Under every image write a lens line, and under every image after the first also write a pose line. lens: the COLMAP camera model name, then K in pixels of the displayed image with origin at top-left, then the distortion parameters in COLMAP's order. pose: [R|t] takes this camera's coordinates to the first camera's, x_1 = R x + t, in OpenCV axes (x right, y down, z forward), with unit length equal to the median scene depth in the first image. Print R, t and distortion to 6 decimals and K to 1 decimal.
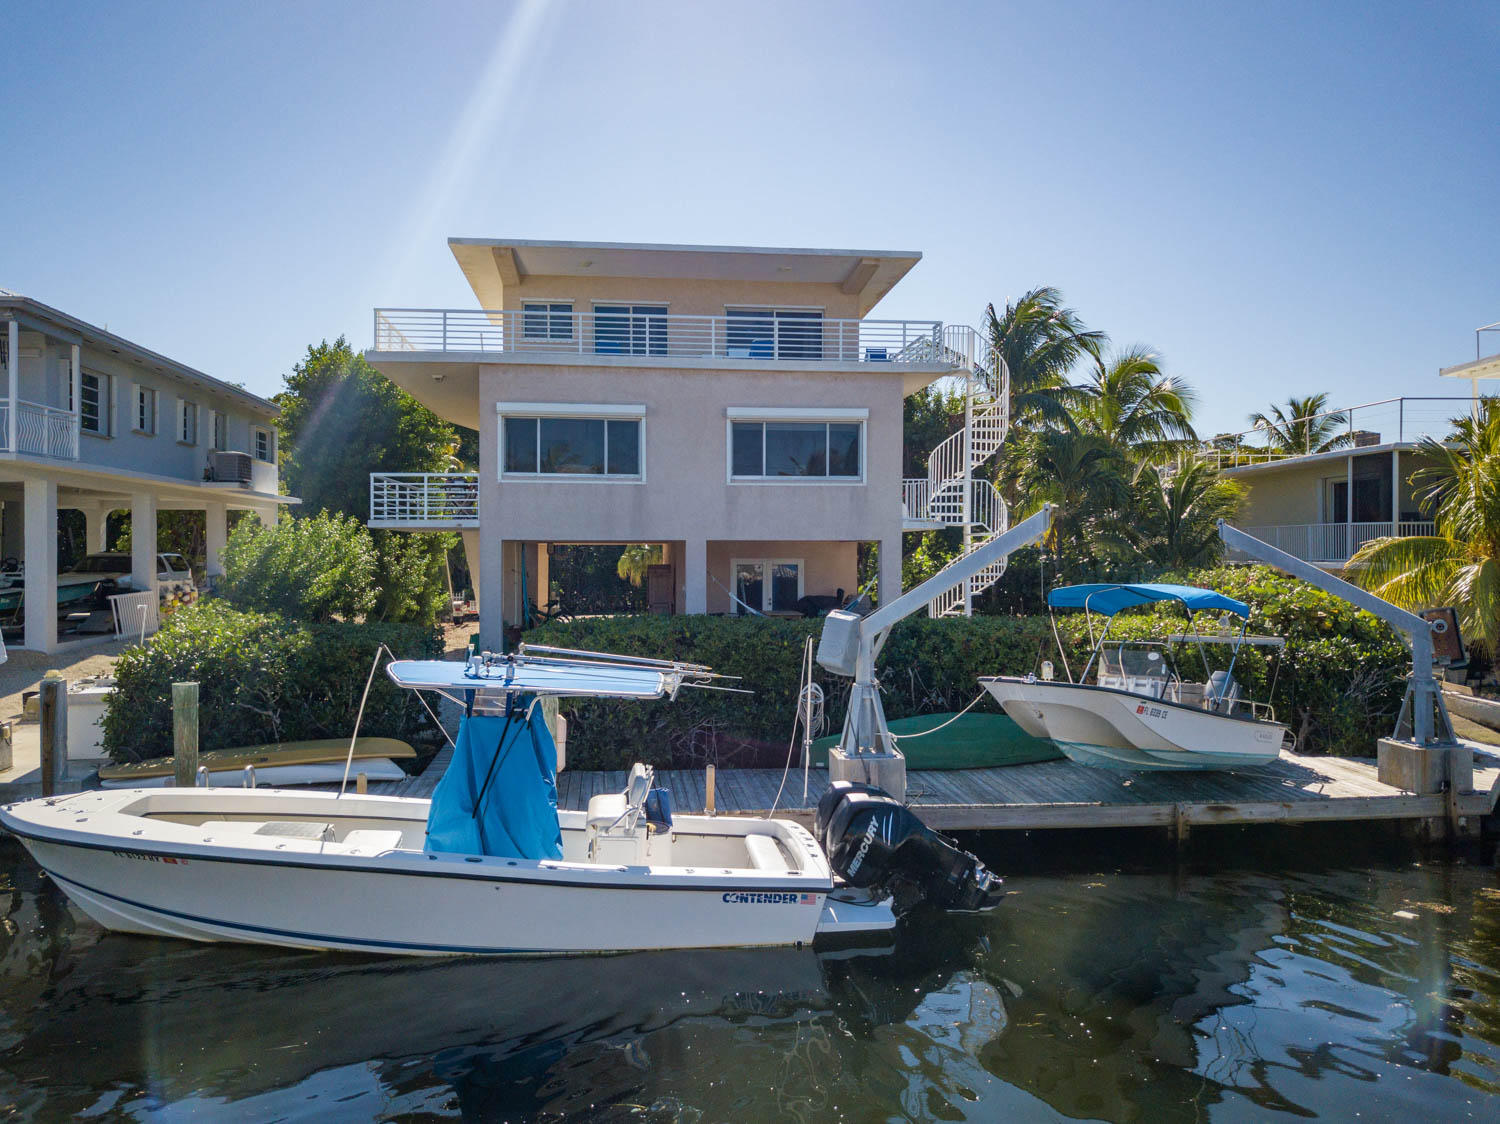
lens RADIAL K [[1190.2, 0, 750.0], [0, 1190.2, 562.0], [0, 0, 1]] dist [0.007227, -0.007792]
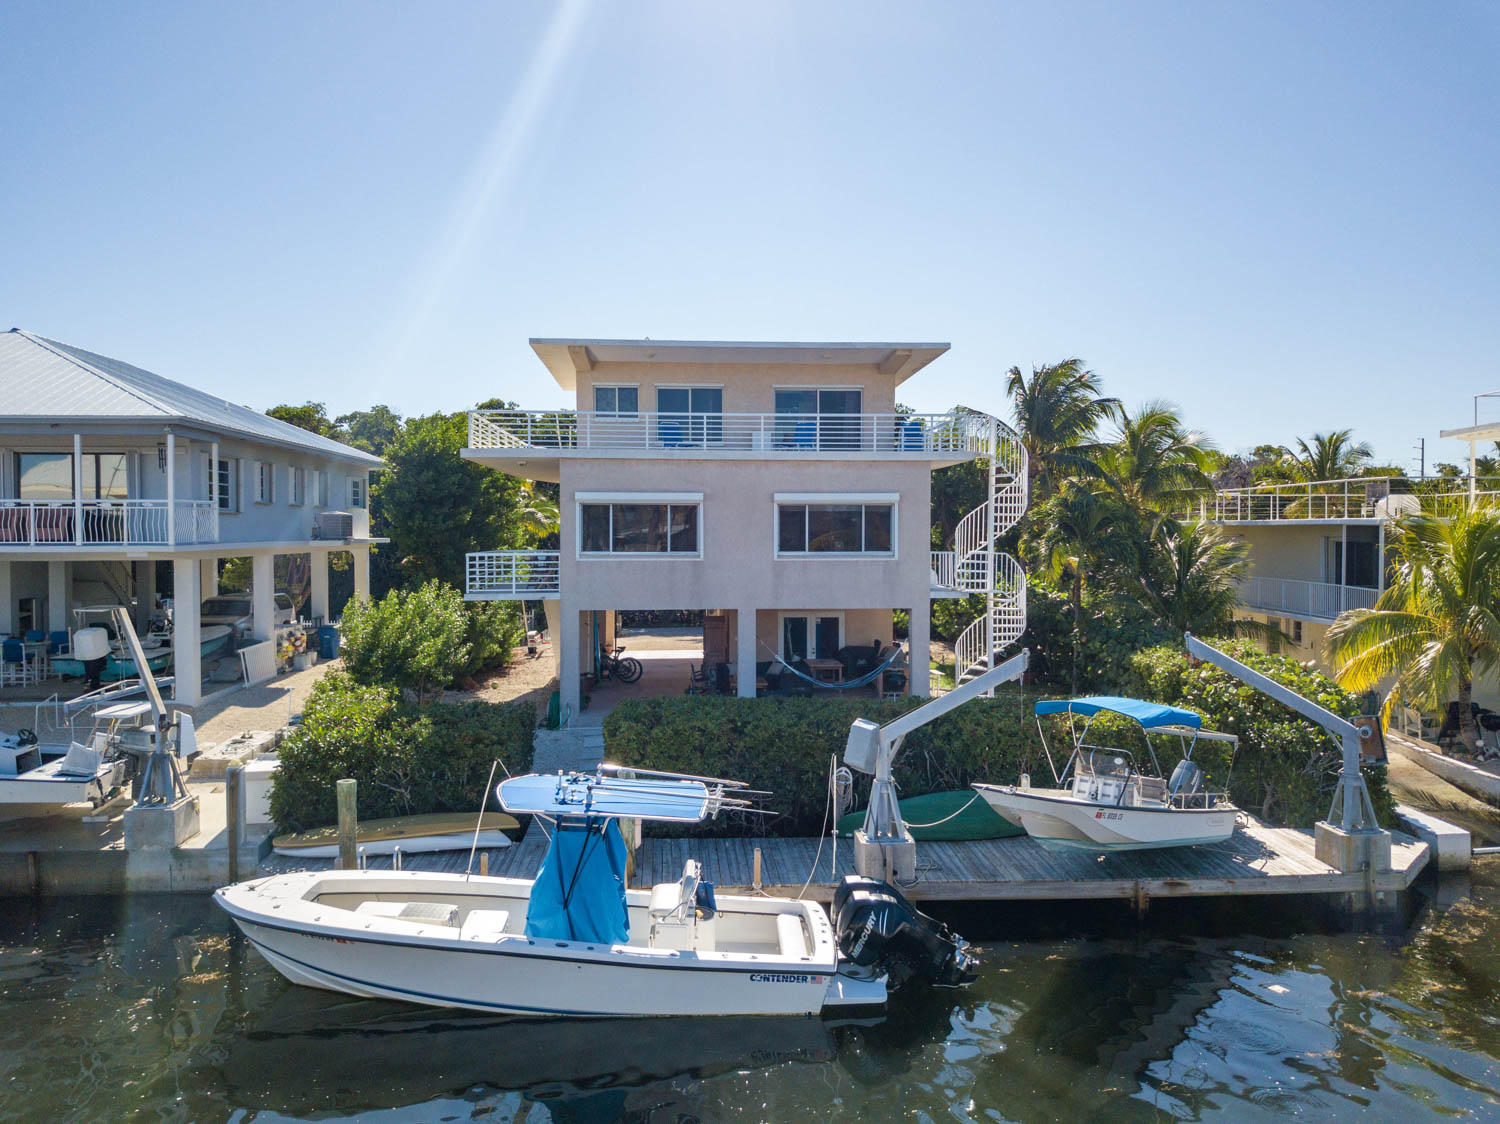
lens RADIAL K [[1190.2, 0, 750.0], [0, 1190.2, 562.0], [0, 0, 1]] dist [0.007227, -0.007792]
pose [[0.999002, 0.001850, -0.044617, 0.008182], [-0.001008, 0.999821, 0.018882, -0.088595], [0.044644, -0.018818, 0.998826, -0.141782]]
